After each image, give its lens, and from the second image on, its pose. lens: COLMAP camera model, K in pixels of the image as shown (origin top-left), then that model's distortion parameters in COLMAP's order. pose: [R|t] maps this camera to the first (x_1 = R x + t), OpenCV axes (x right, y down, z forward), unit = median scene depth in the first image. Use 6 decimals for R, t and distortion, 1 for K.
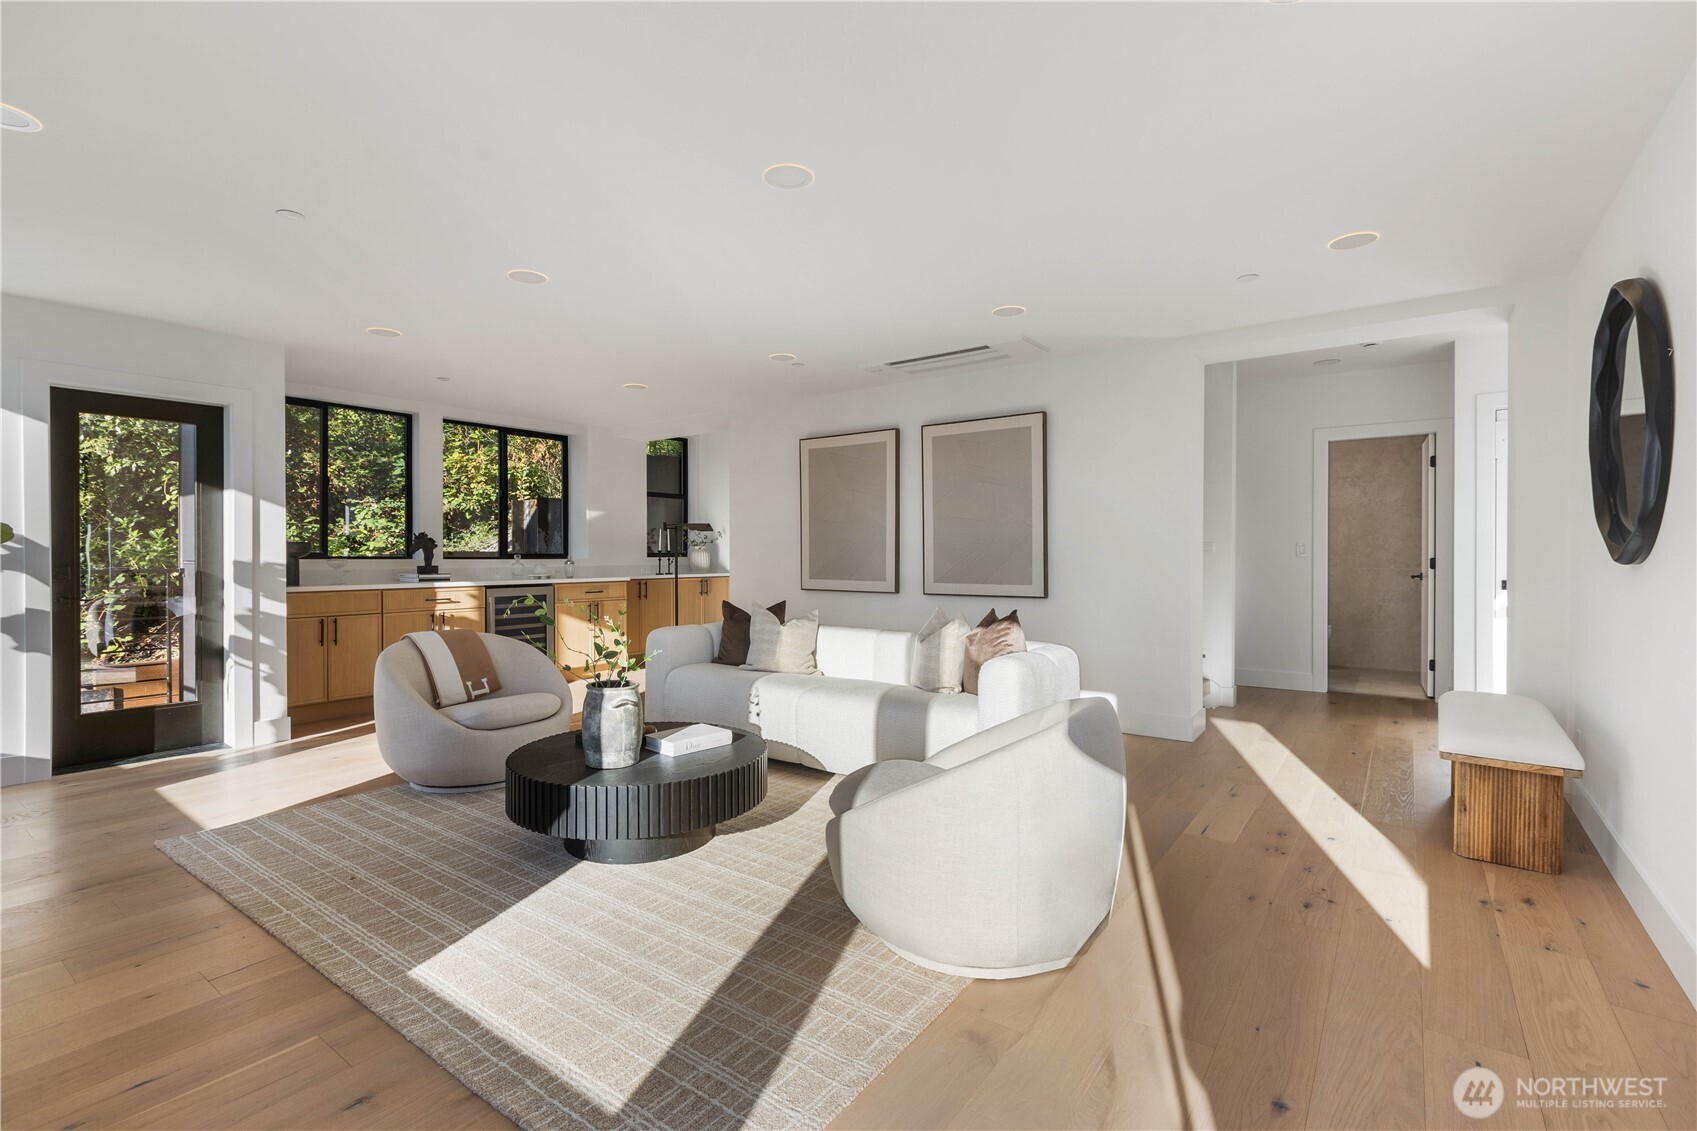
lens RADIAL K [[770.8, 0, 847.7], [0, 770.8, 550.9], [0, 0, 1]] dist [-0.002149, -0.001201]
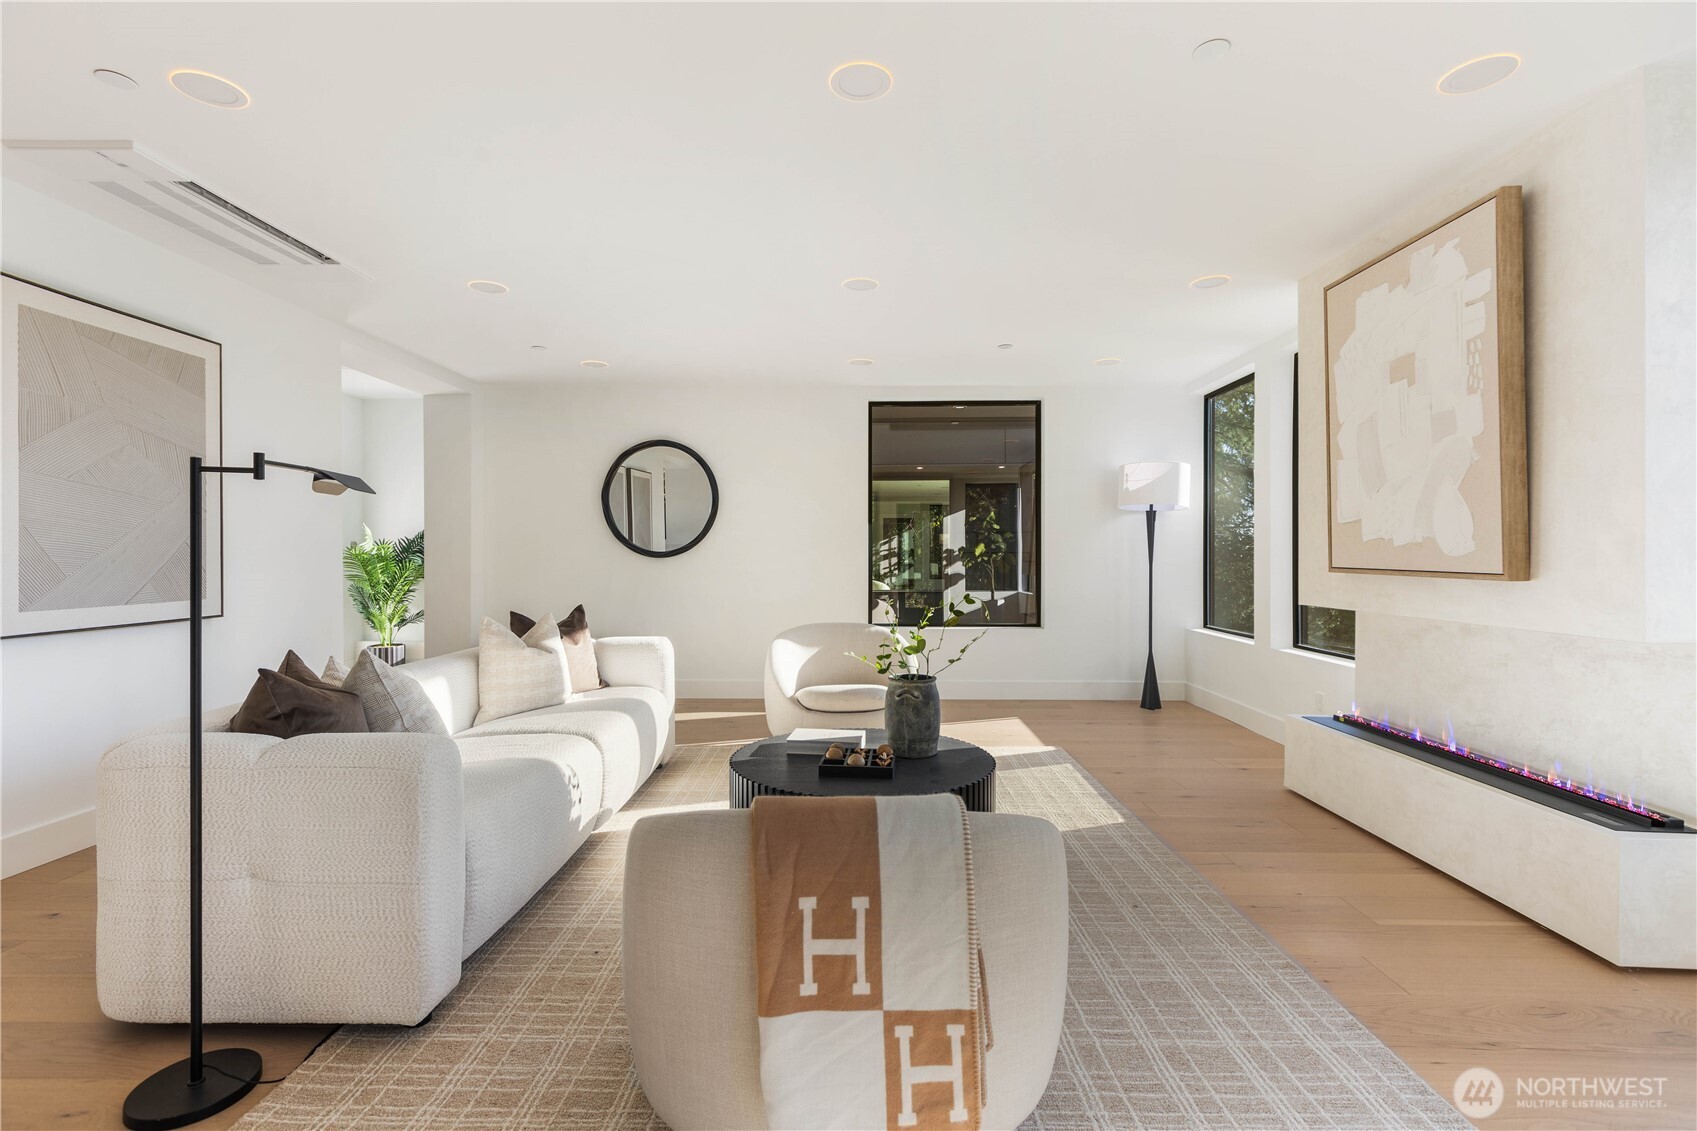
lens RADIAL K [[770.8, 0, 841.7], [0, 770.8, 564.1], [0, 0, 1]] dist [-0.002149, -0.001201]
pose [[-0.575230, -0.008925, 0.817943, -0.602024], [-0.003131, 0.999957, 0.008709, 0.005704], [-0.817986, 0.002449, -0.575233, 0.917421]]
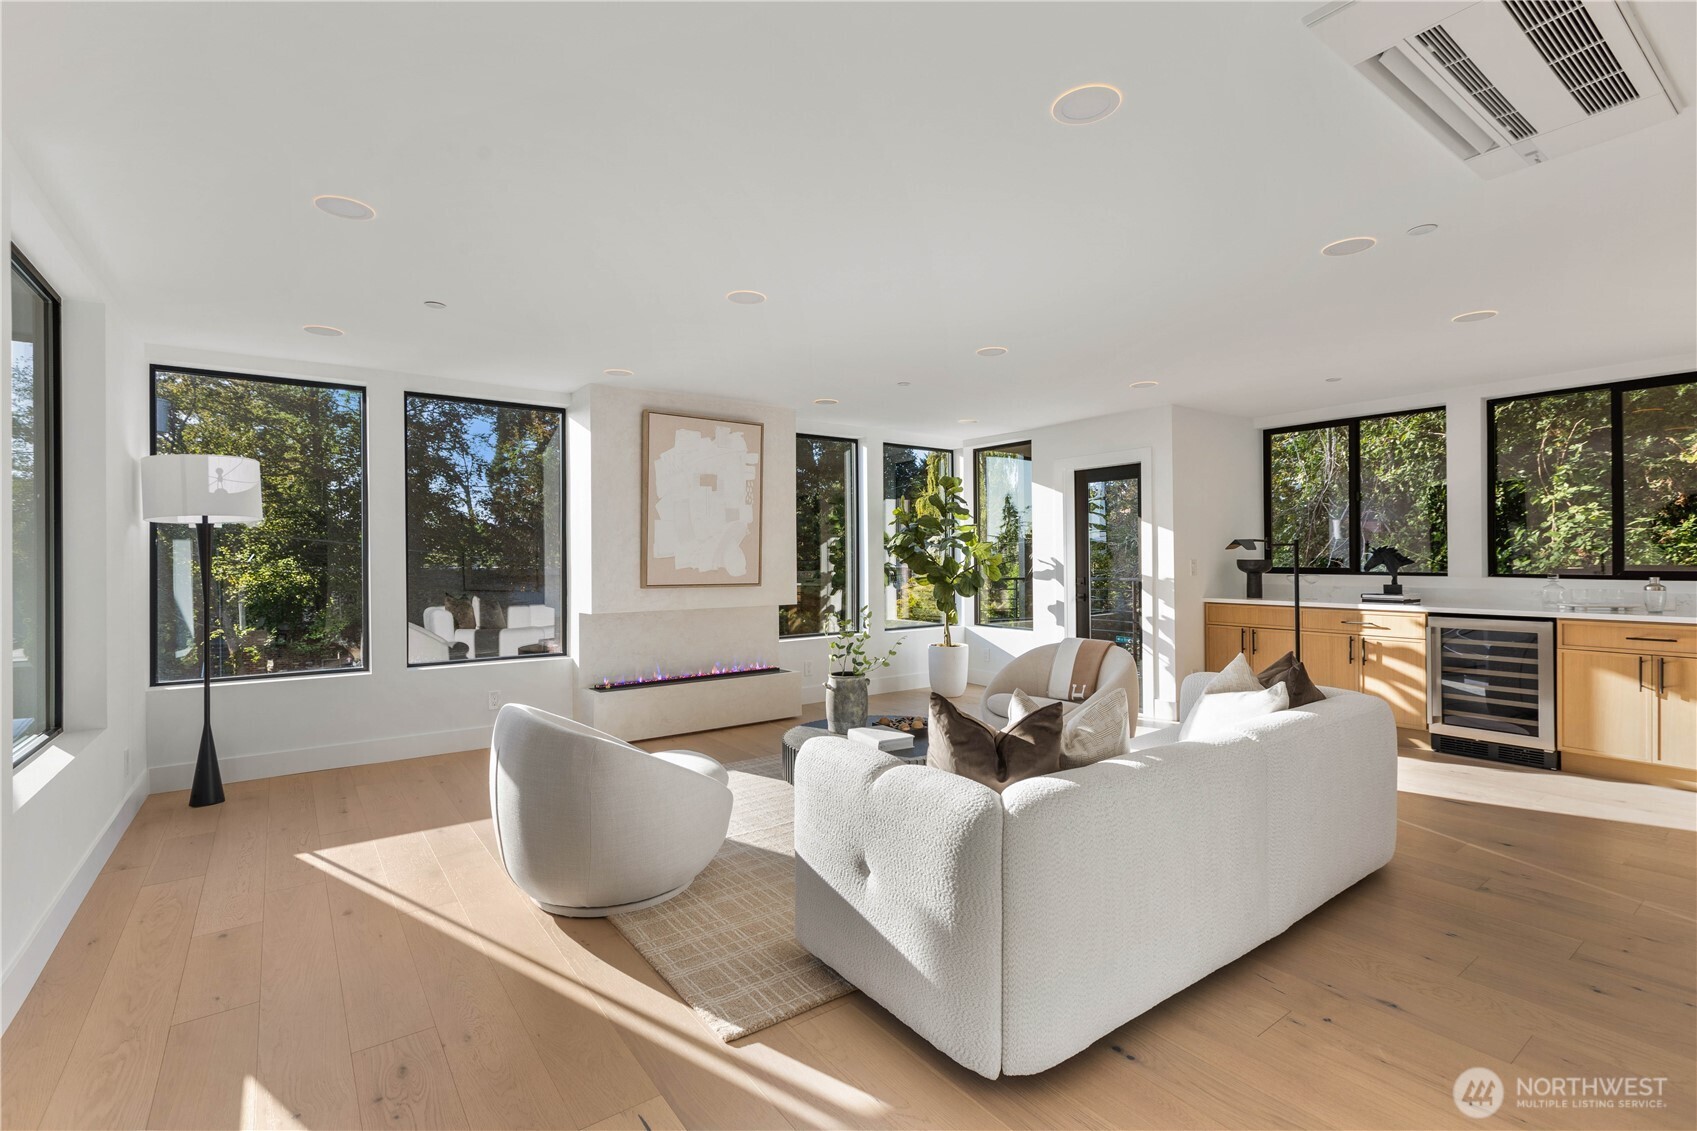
lens RADIAL K [[770.8, 0, 841.5], [0, 770.8, 558.7], [0, 0, 1]] dist [-0.002149, -0.001201]
pose [[-0.306801, 0.003652, -0.951767, 0.559035], [0.010382, 0.999946, 0.000490, -0.020168], [0.951717, -0.009731, -0.306822, 0.777927]]
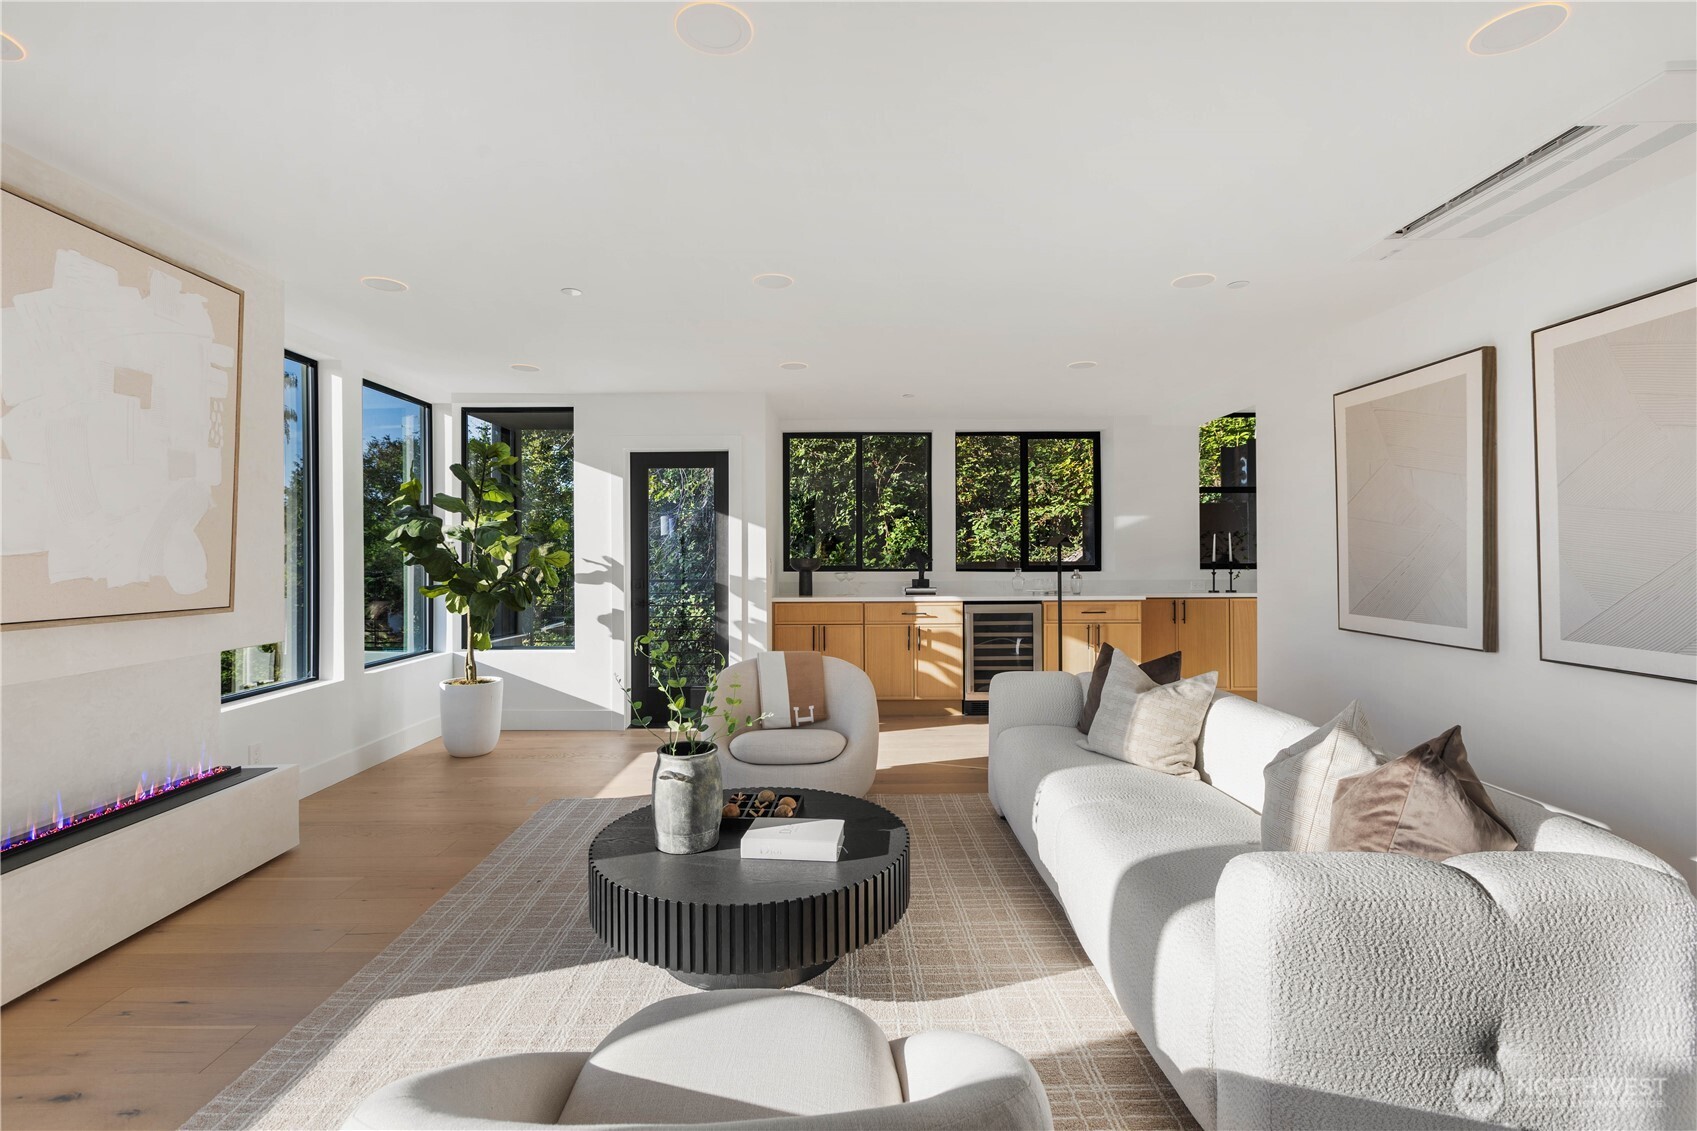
lens RADIAL K [[770.8, 0, 844.3], [0, 770.8, 553.8], [0, 0, 1]] dist [-0.002149, -0.001201]
pose [[0.596676, -0.002465, -0.802478, 0.254308], [0.007949, 0.999964, 0.002838, -0.021541], [0.802443, -0.008072, 0.596675, 0.352186]]
